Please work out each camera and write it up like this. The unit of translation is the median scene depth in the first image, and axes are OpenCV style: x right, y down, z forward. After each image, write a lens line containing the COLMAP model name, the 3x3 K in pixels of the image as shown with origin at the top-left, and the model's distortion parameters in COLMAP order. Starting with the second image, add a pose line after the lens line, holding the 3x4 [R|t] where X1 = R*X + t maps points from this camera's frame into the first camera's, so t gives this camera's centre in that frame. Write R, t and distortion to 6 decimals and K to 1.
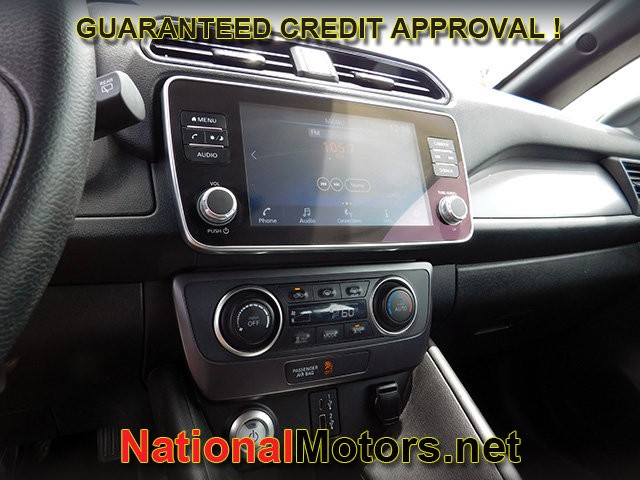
lens RADIAL K [[424.7, 0, 319.8], [0, 424.7, 238.5], [0, 0, 1]] dist [-0.061291, 0.000816]
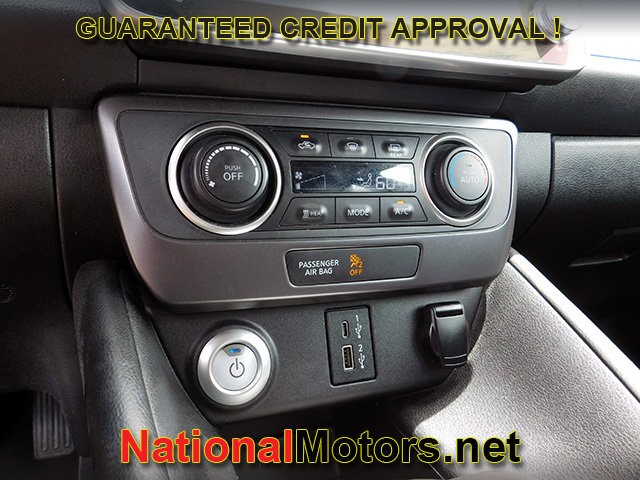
lens RADIAL K [[530.4, 0, 319.3], [0, 530.4, 239.4], [0, 0, 1]] dist [0.013225, -0.001075]
pose [[0.998887, -0.012108, -0.045585, 0.002473], [0.014252, 0.998793, 0.047005, 0.220674], [0.044961, -0.047603, 0.997854, 0.200117]]
